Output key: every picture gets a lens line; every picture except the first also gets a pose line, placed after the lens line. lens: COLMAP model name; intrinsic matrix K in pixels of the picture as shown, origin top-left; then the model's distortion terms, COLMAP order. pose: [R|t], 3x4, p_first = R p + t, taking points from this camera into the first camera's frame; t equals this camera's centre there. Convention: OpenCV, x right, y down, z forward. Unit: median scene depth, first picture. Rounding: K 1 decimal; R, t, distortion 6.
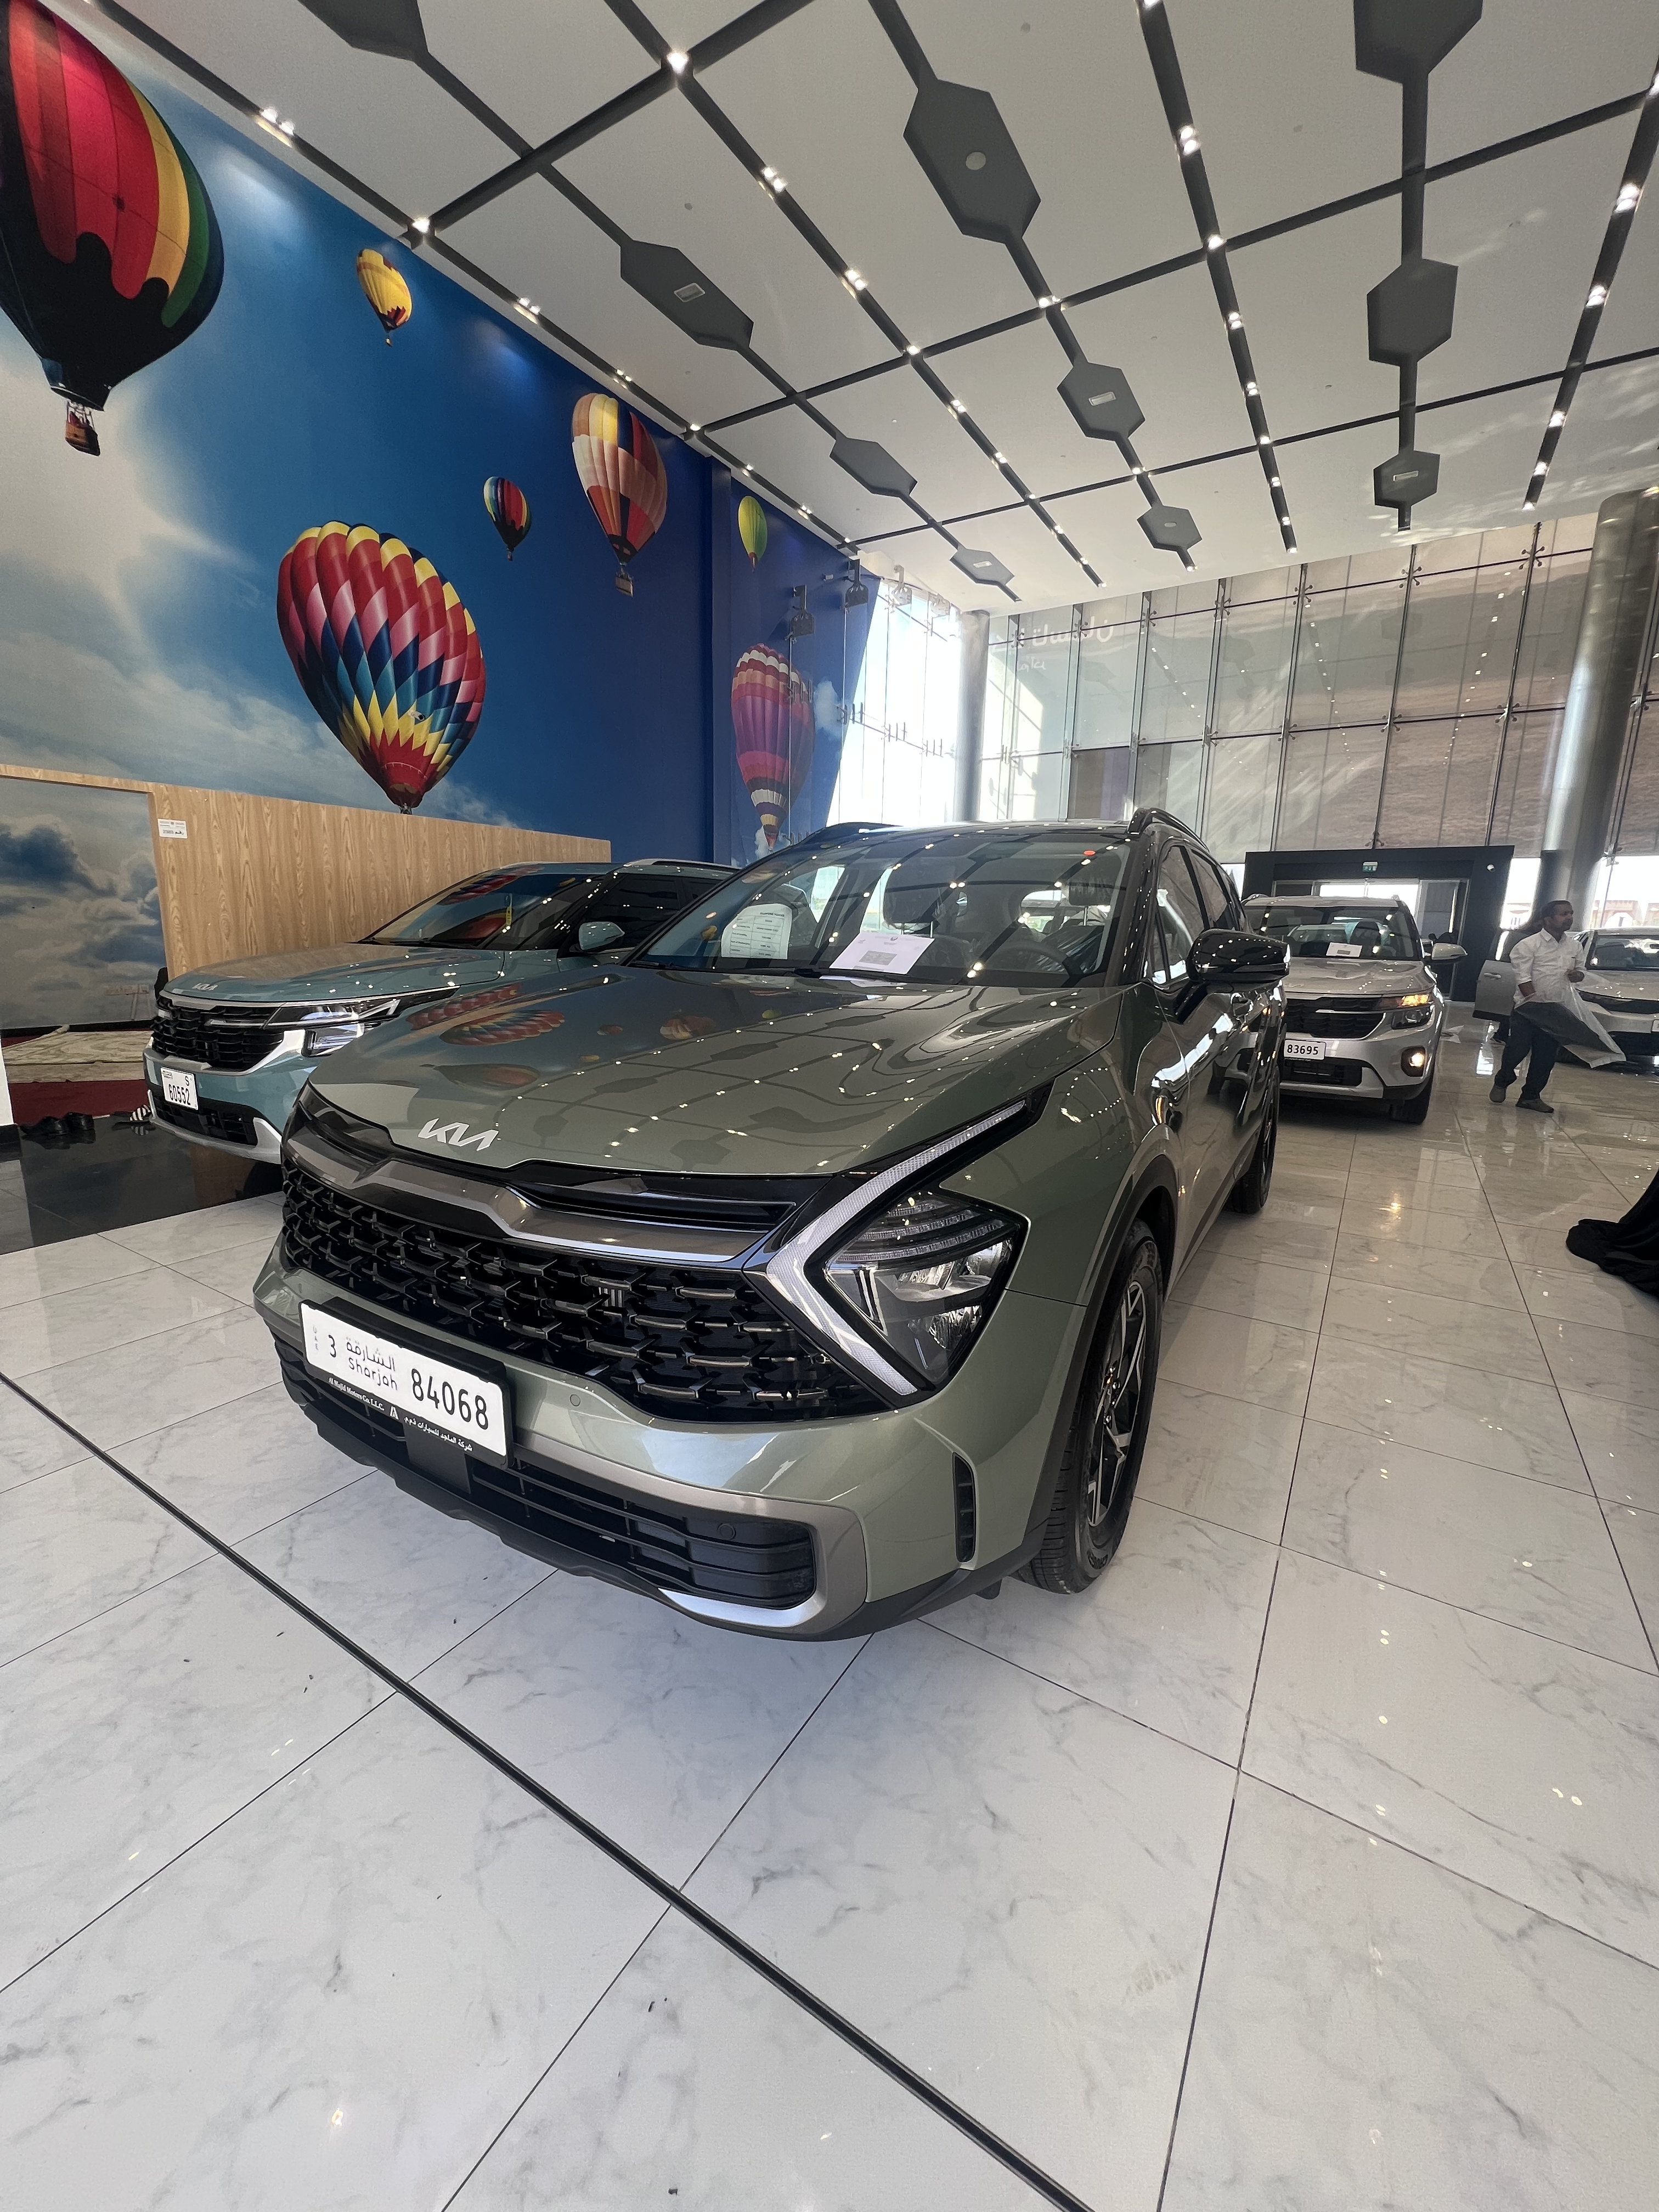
lens RADIAL K [[885.9, 0, 824.9], [0, 885.9, 1105.8], [0, 0, 1]] dist [-0.004899, 0.000937]
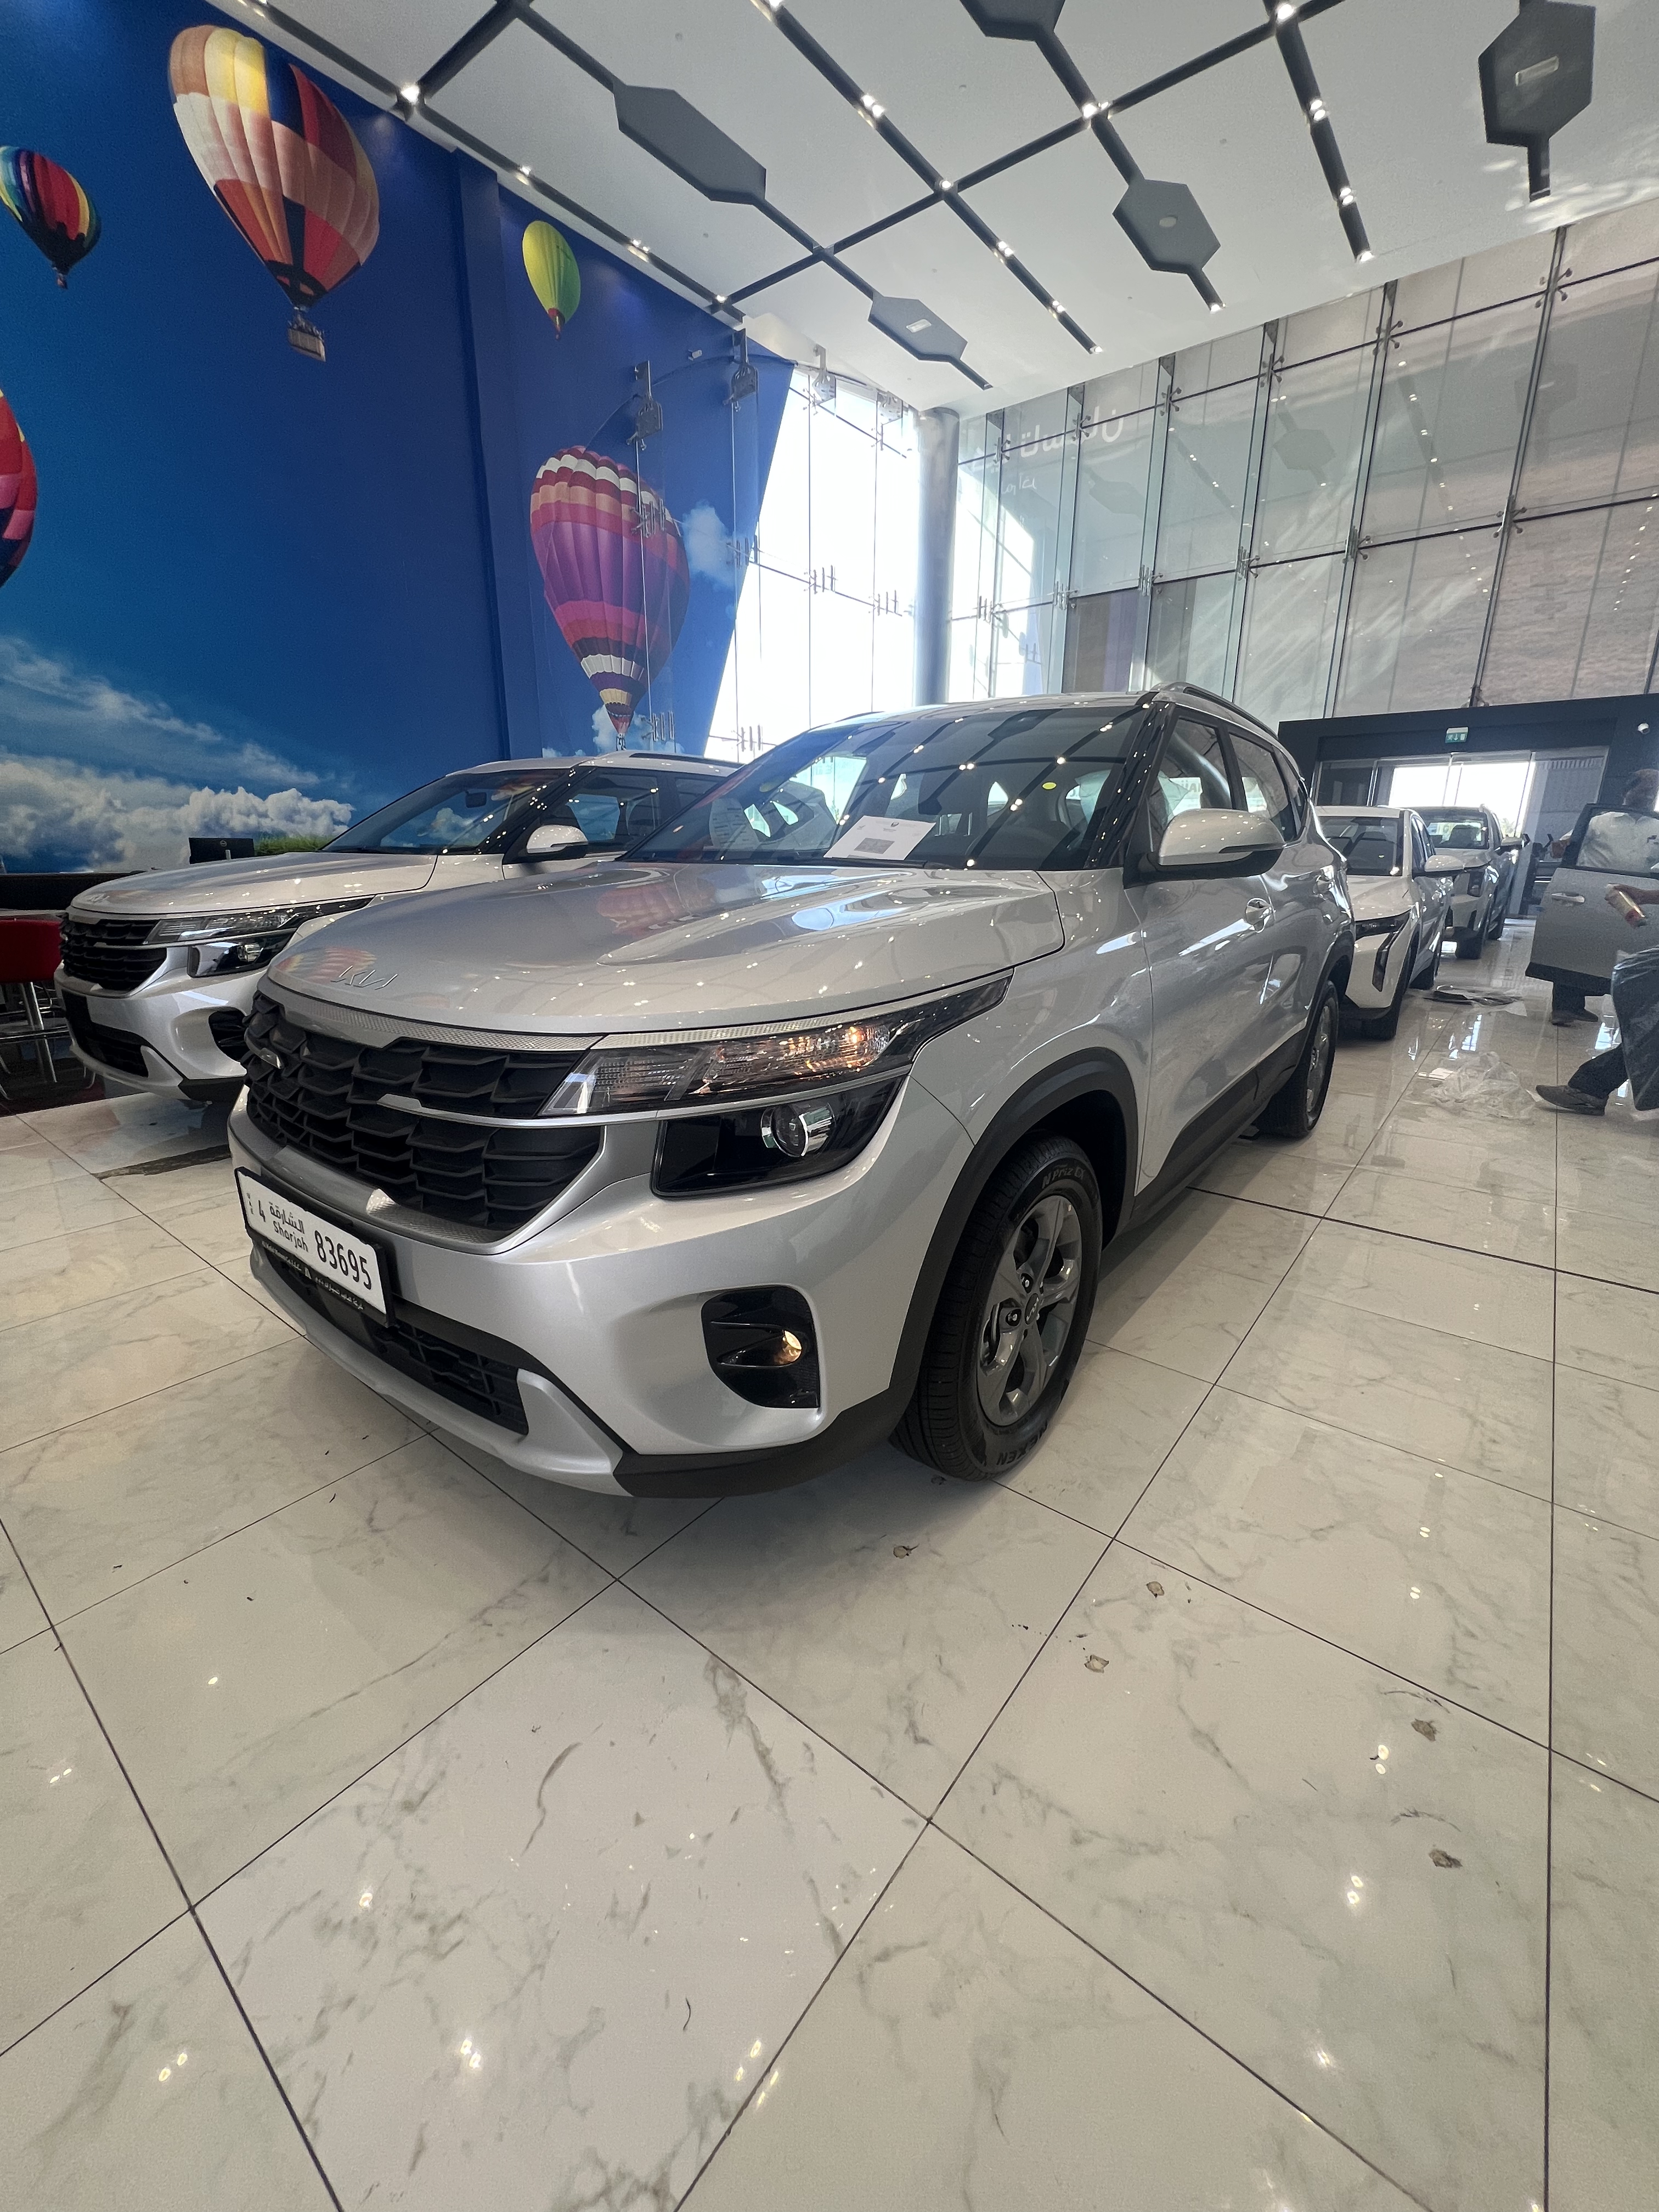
lens RADIAL K [[886.4, 0, 821.3], [0, 886.4, 1105.7], [0, 0, 1]] dist [0.000239, -0.000838]
pose [[0.993499, 0.014547, -0.112907, 0.198780], [-0.004822, 0.996289, 0.085932, -0.035697], [0.113738, -0.084829, 0.989883, 0.222857]]
